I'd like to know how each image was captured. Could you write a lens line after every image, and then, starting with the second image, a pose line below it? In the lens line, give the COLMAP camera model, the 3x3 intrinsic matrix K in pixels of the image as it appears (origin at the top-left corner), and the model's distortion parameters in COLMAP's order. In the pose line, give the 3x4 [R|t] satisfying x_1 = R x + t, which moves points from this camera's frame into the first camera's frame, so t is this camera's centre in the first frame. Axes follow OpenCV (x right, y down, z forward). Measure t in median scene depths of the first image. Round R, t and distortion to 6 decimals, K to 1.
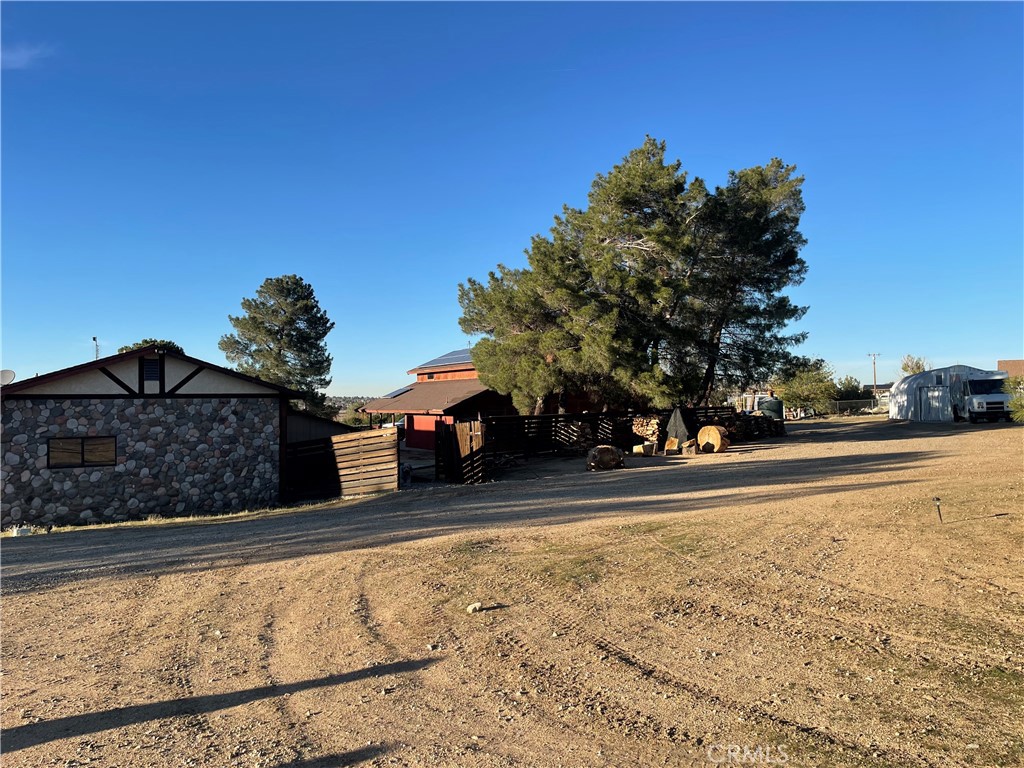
lens RADIAL K [[847.8, 0, 512.0], [0, 847.8, 384.0], [0, 0, 1]] dist [0.128061, -0.219218]
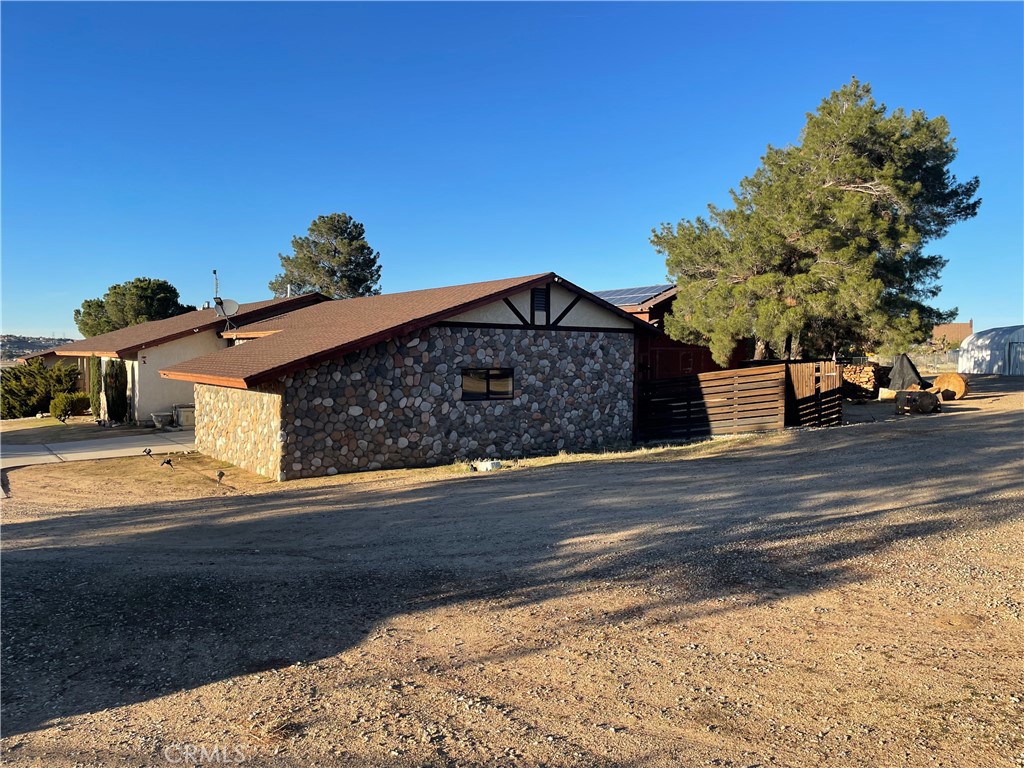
lens RADIAL K [[847.8, 0, 512.0], [0, 847.8, 384.0], [0, 0, 1]] dist [0.128061, -0.219218]
pose [[0.994311, 0.015916, 0.105320, -0.538124], [-0.021555, 0.998382, 0.052623, 0.027328], [-0.104312, -0.054594, 0.993045, 0.066058]]
